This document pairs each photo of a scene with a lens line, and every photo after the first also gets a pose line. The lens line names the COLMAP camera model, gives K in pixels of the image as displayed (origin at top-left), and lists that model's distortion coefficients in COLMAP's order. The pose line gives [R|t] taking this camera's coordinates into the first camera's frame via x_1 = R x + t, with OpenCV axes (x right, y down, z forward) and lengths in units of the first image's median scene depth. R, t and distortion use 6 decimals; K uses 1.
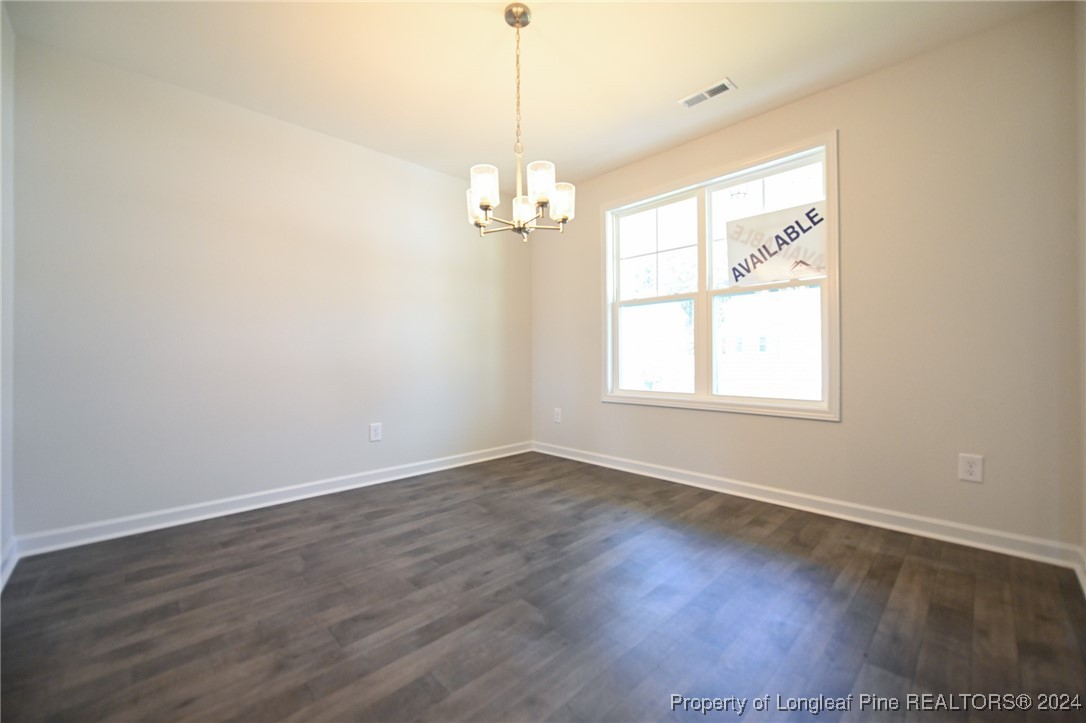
lens RADIAL K [[431.3, 0, 543.0], [0, 431.3, 354.5], [0, 0, 1]] dist [-0.013357, 0.000149]
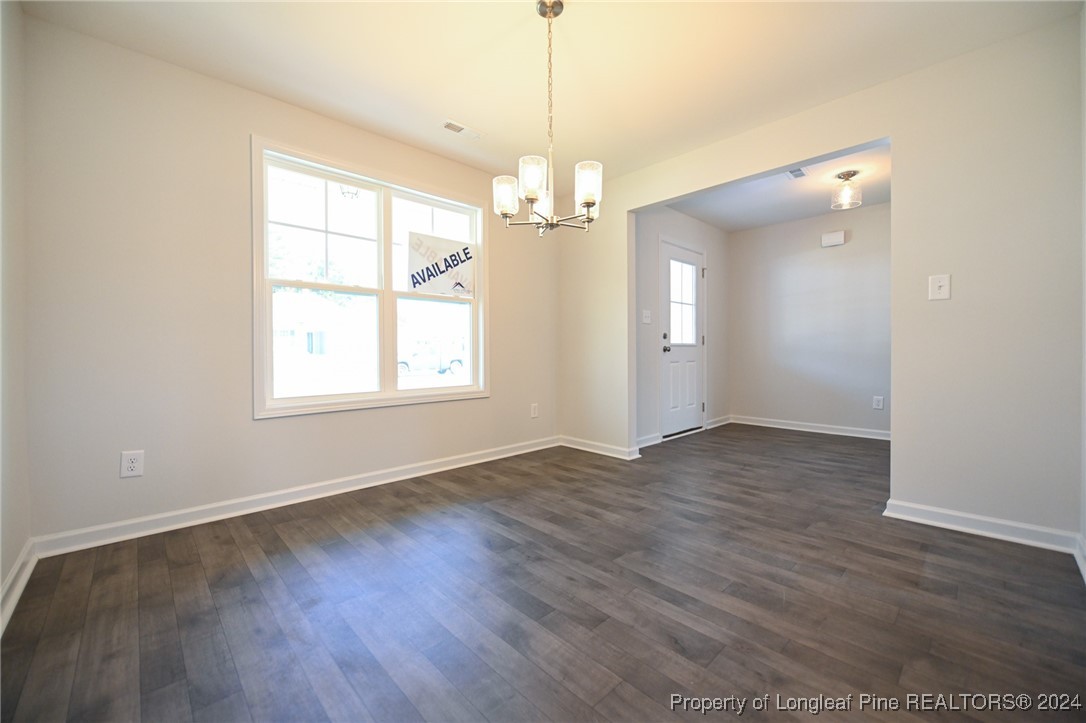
lens RADIAL K [[431.3, 0, 543.0], [0, 431.3, 354.5], [0, 0, 1]] dist [-0.013357, 0.000149]
pose [[0.008328, -0.002044, 0.999963, -0.742708], [-0.003454, 0.999992, 0.002073, 0.002628], [-0.999959, -0.003472, 0.008321, 0.718162]]
